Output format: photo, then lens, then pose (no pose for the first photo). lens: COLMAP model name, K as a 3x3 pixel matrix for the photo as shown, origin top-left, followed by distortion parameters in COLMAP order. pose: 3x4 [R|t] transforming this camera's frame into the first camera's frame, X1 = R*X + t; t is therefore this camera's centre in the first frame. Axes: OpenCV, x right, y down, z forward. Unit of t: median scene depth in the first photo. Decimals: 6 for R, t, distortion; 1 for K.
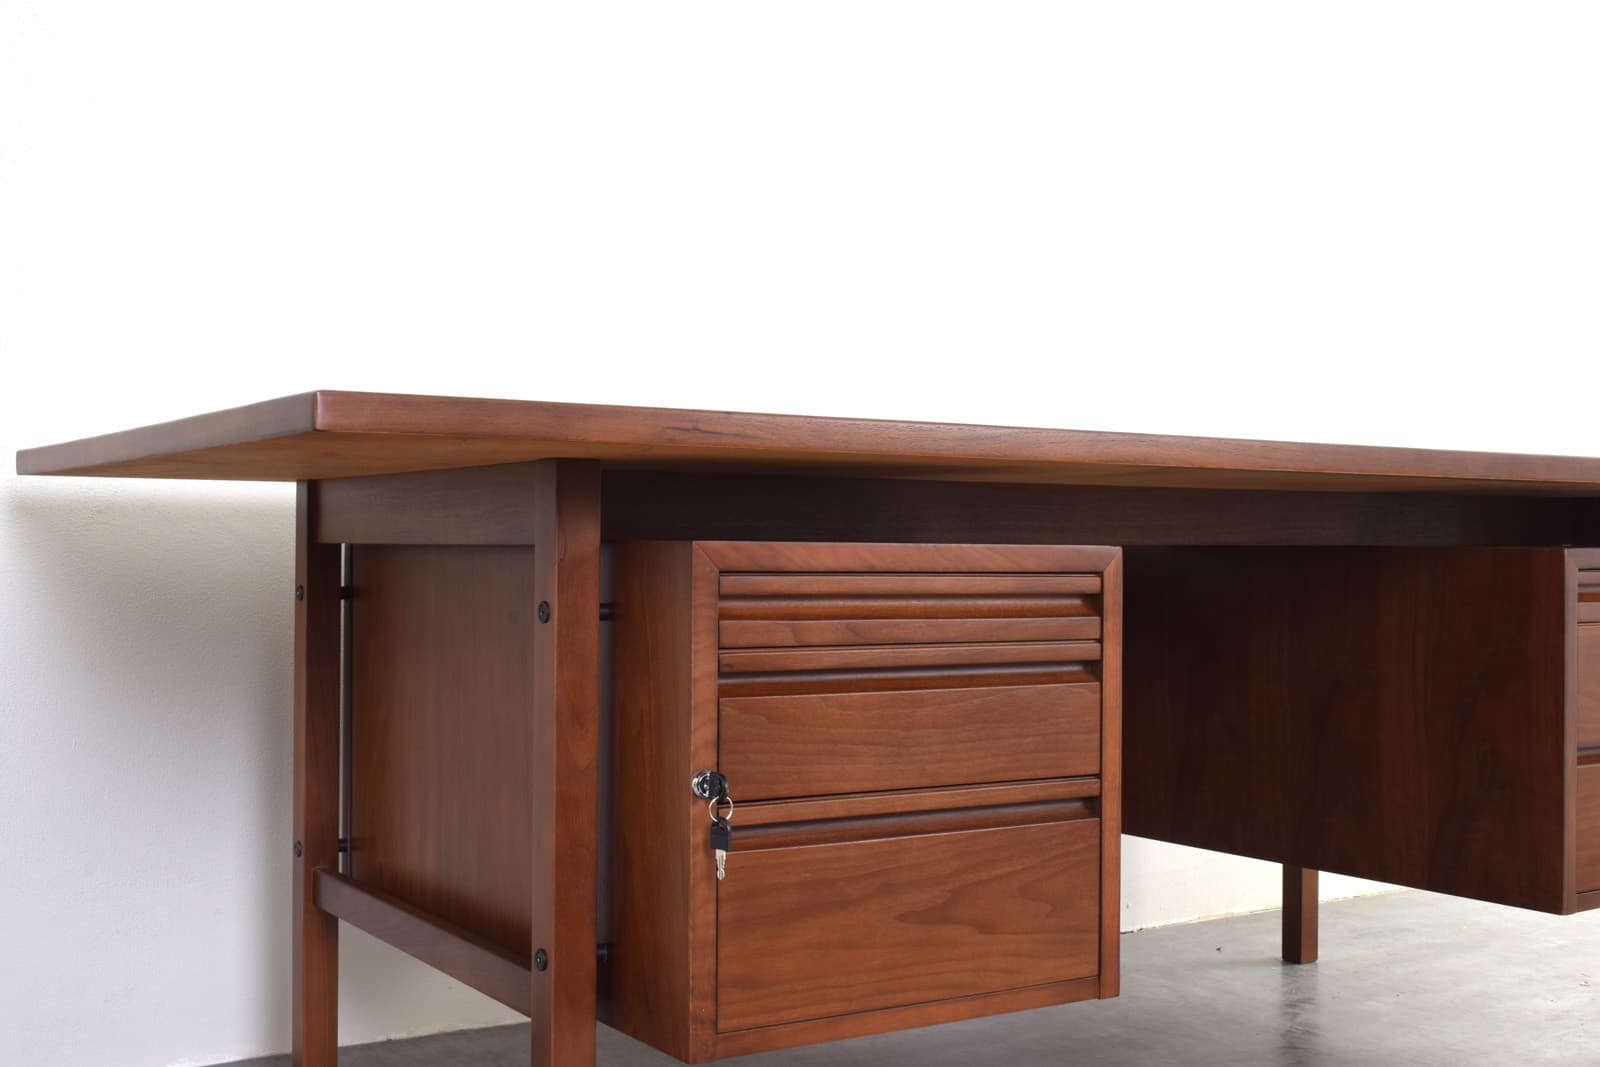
lens RADIAL K [[1875.6, 0, 791.8], [0, 1875.6, 517.8], [0, 0, 1]] dist [-0.061018, 0.000000]
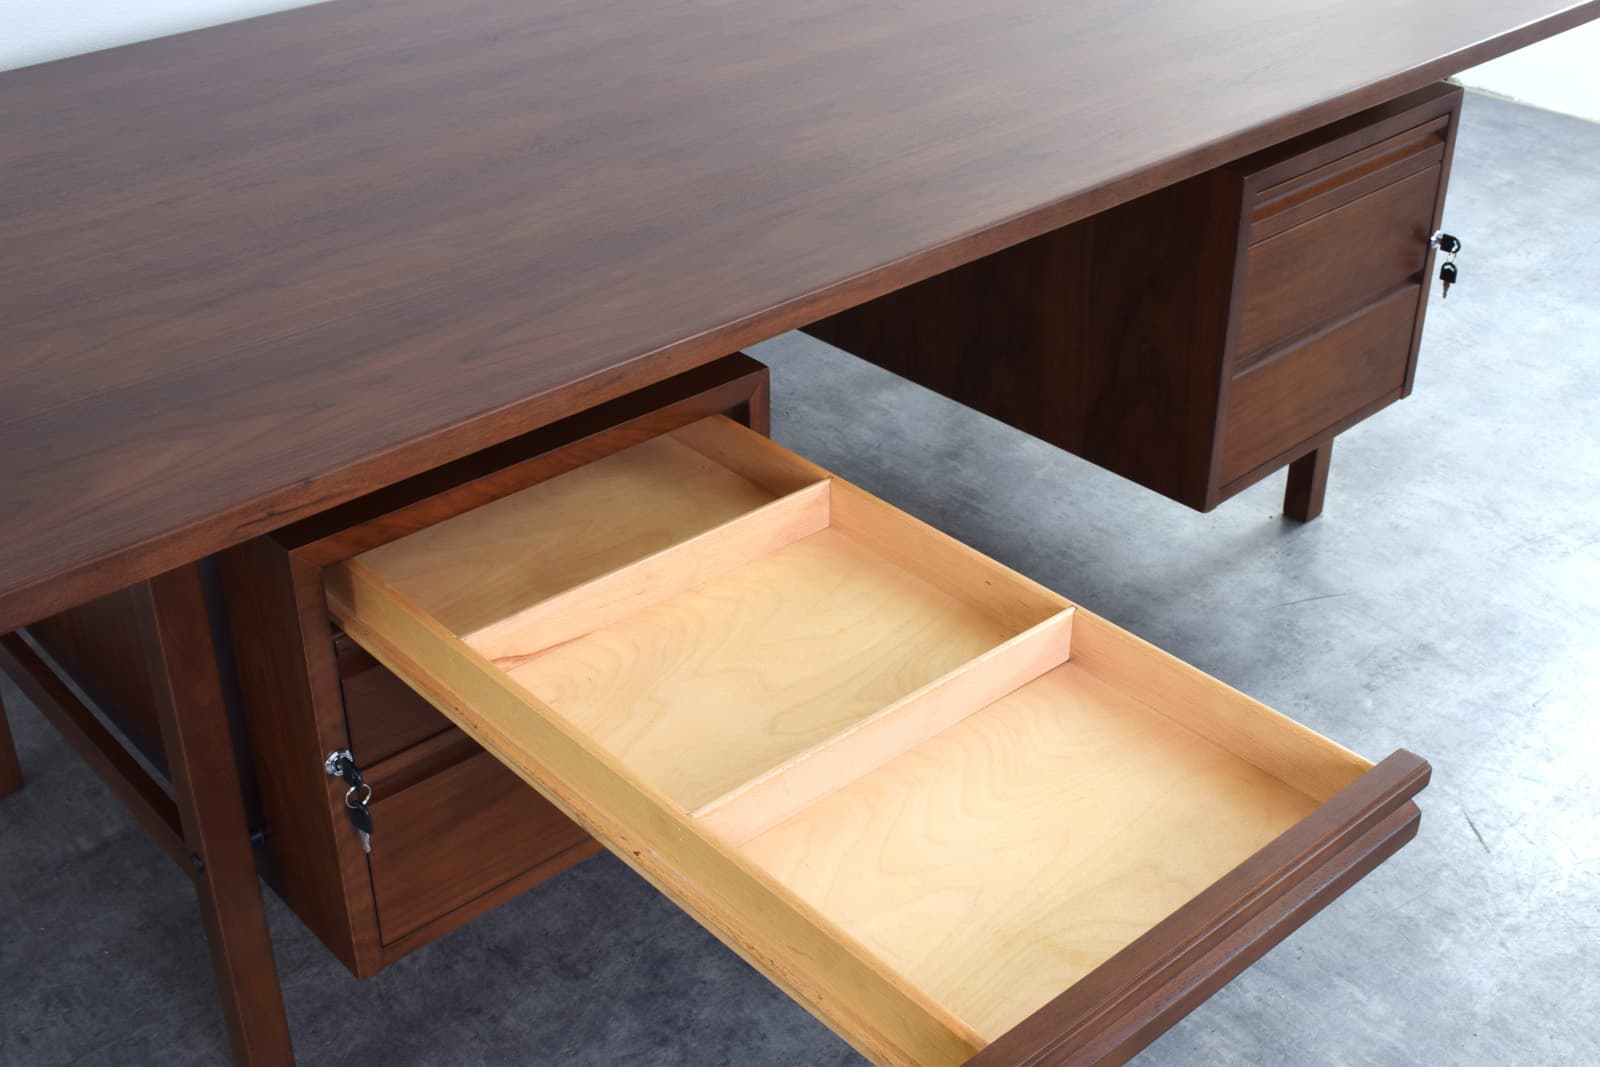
lens RADIAL K [[1875.6, 0, 796.6], [0, 1875.6, 521.4], [0, 0, 1]] dist [-0.061018, 0.000000]
pose [[0.986084, -0.090424, 0.139504, 0.055051], [0.004847, 0.854419, 0.519562, -0.400981], [-0.166175, -0.511655, 0.842968, 0.186536]]
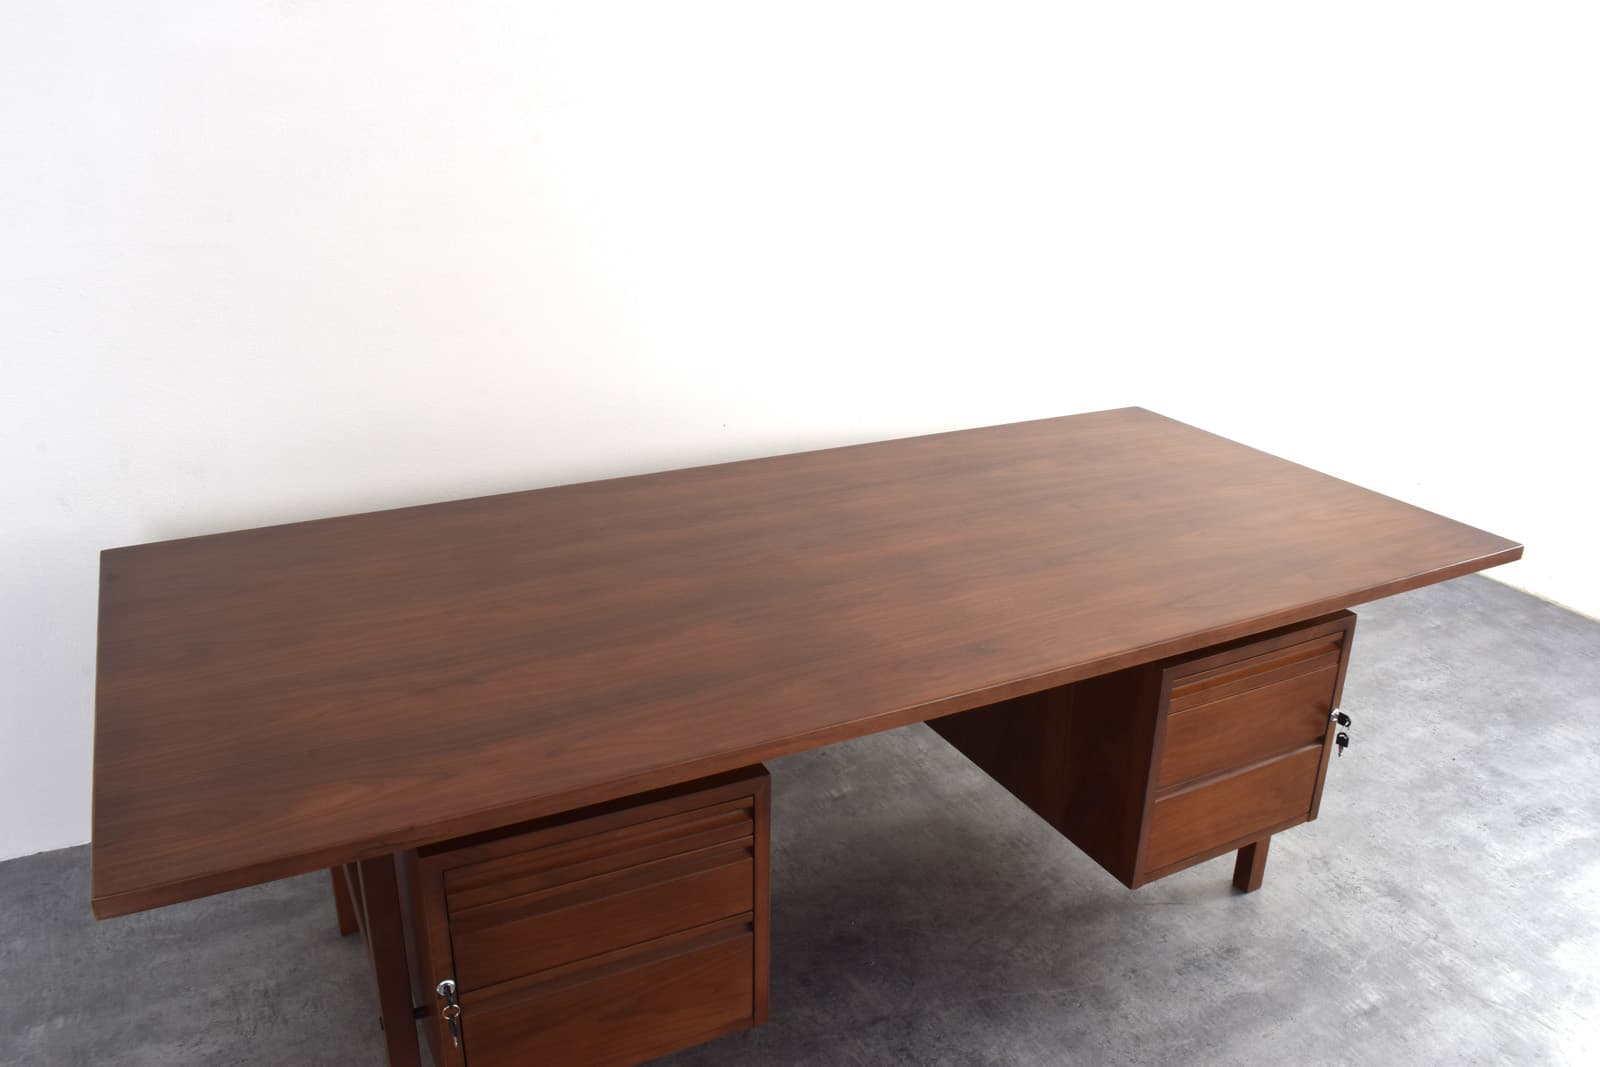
lens RADIAL K [[1237.8, 0, 784.3], [0, 1237.8, 532.5], [0, 0, 1]] dist [-0.086411, 0.010567]
pose [[0.994715, 0.043819, -0.092854, 0.267021], [-0.007115, 0.931600, 0.363416, -0.498144], [0.102427, -0.360835, 0.926988, 0.204895]]
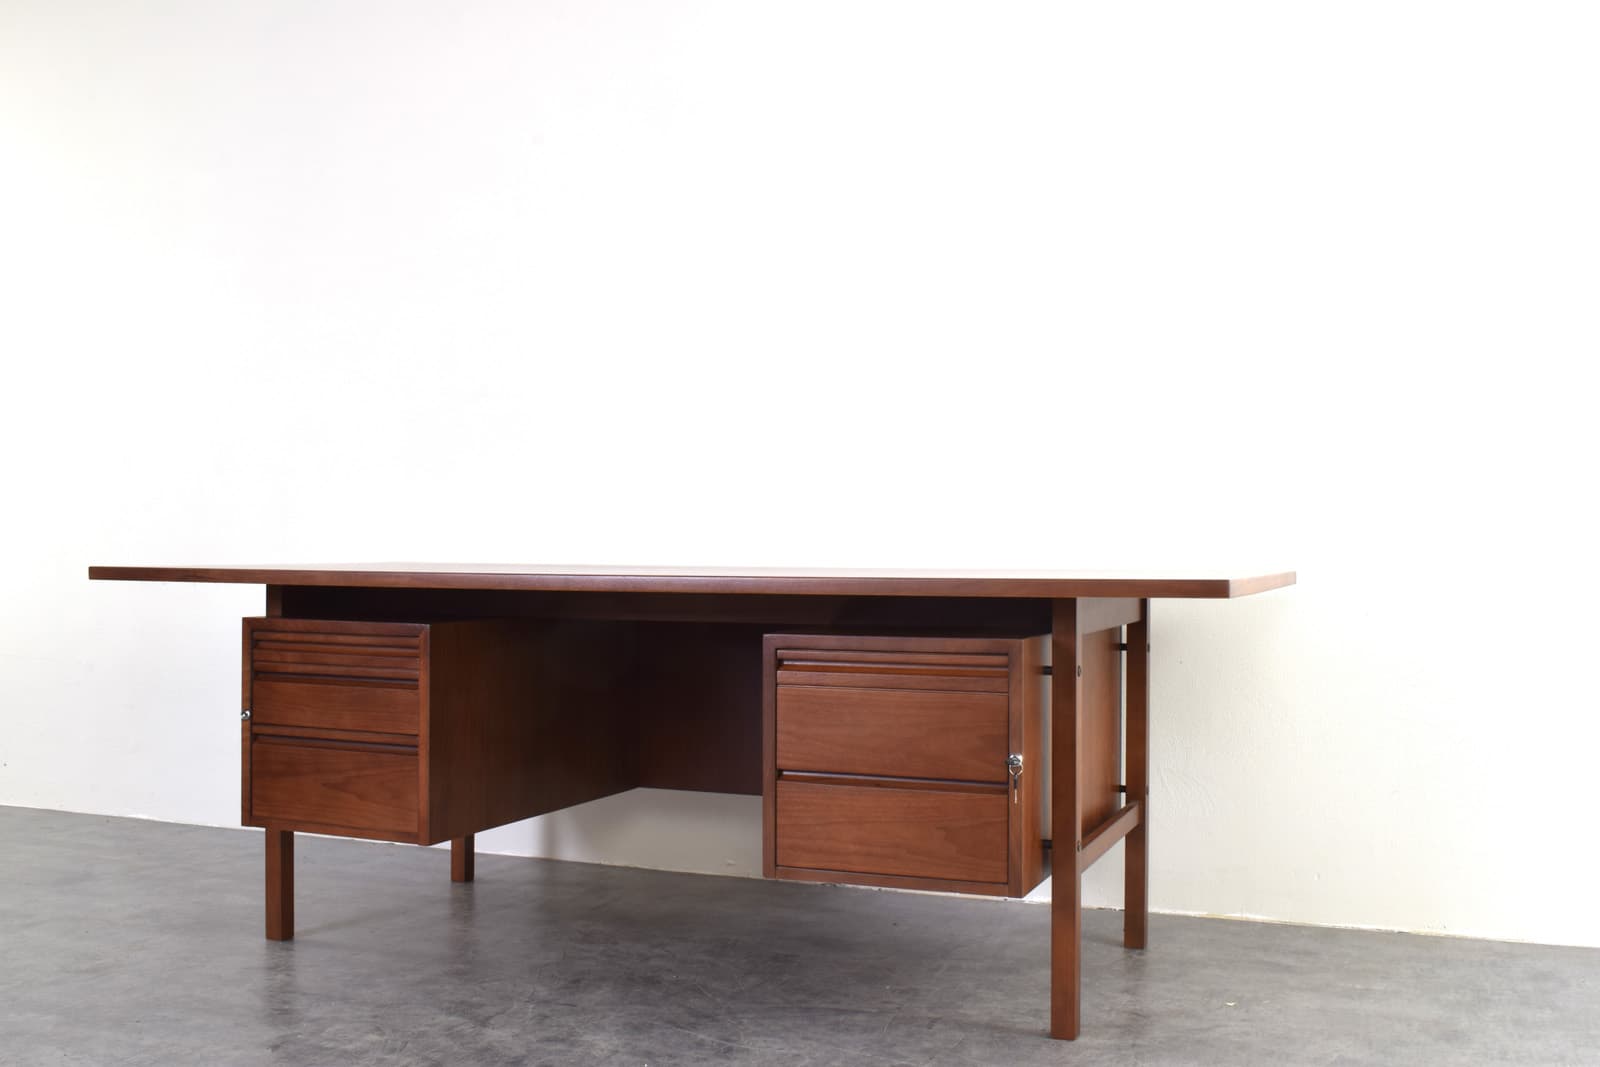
lens RADIAL K [[1609.8, 0, 805.1], [0, 1609.8, 535.1], [0, 0, 1]] dist [-0.068929, 0.000000]
pose [[0.564766, -0.009593, -0.825195, 1.855946], [0.010623, 0.999934, -0.004354, -0.070235], [0.825183, -0.006307, 0.564831, 0.359935]]
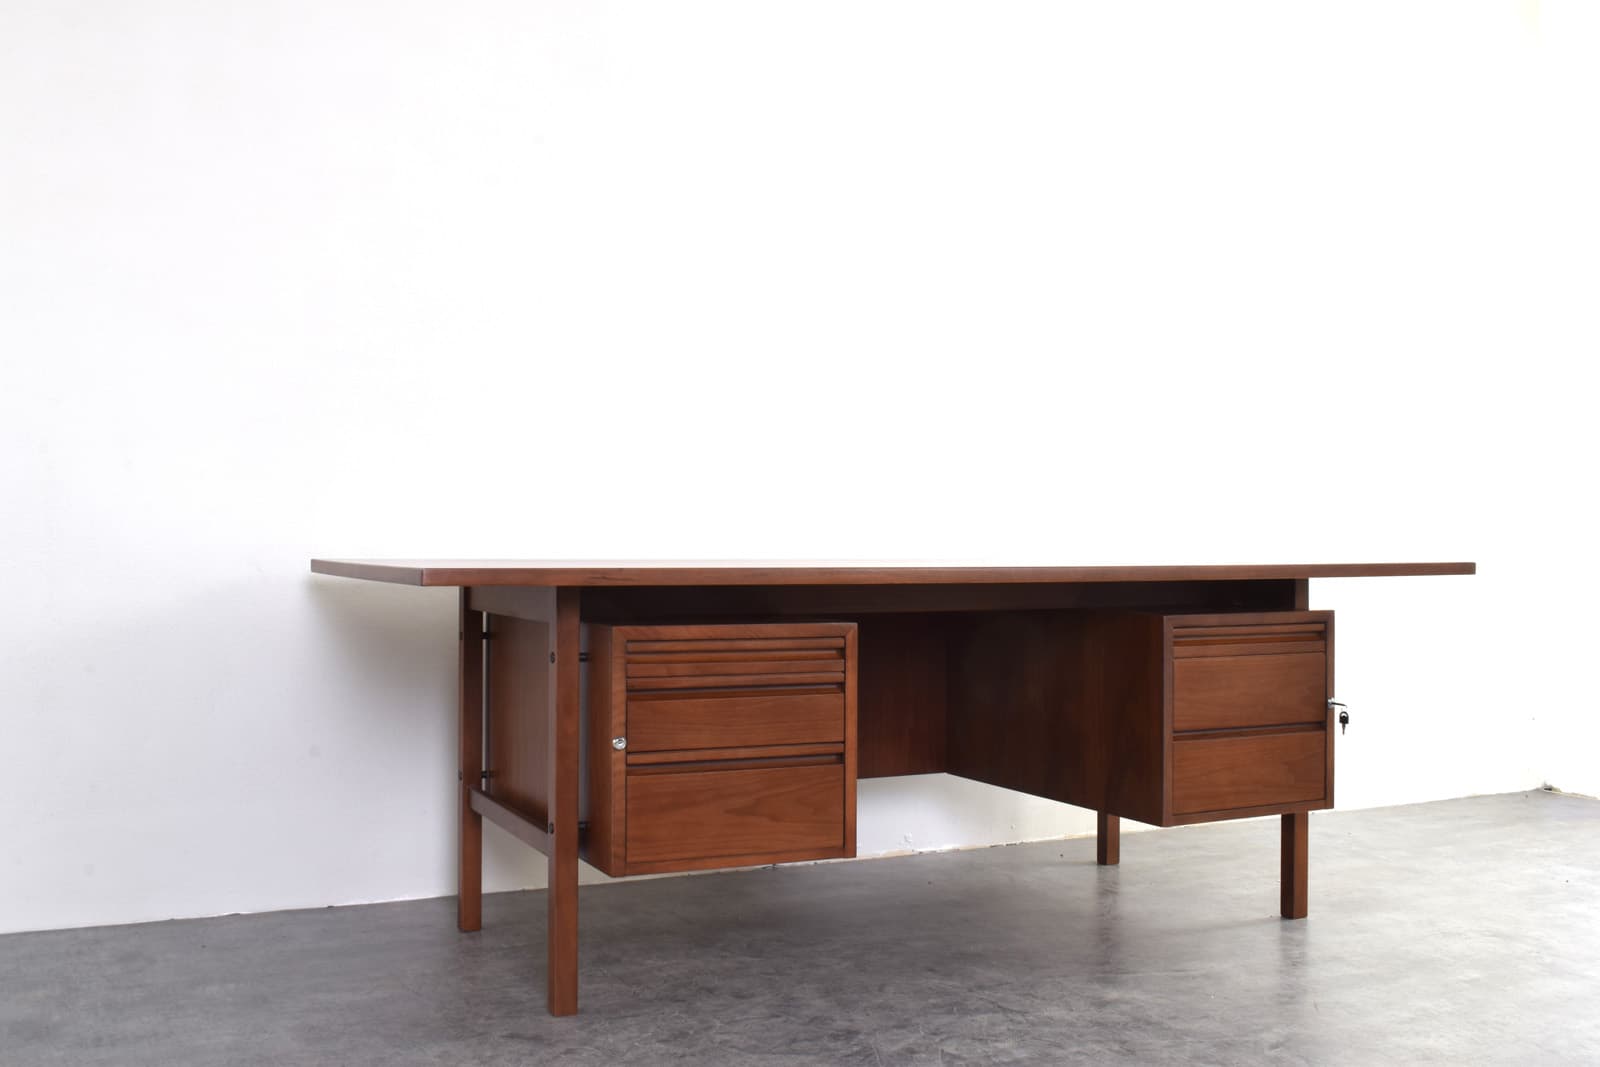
lens RADIAL K [[1609.8, 0, 800.7], [0, 1609.8, 513.0], [0, 0, 1]] dist [-0.068929, 0.000000]
pose [[0.992680, -0.003527, -0.120723, 0.321148], [0.003188, 0.999990, -0.003007, -0.093256], [0.120732, 0.002600, 0.992682, -0.648459]]
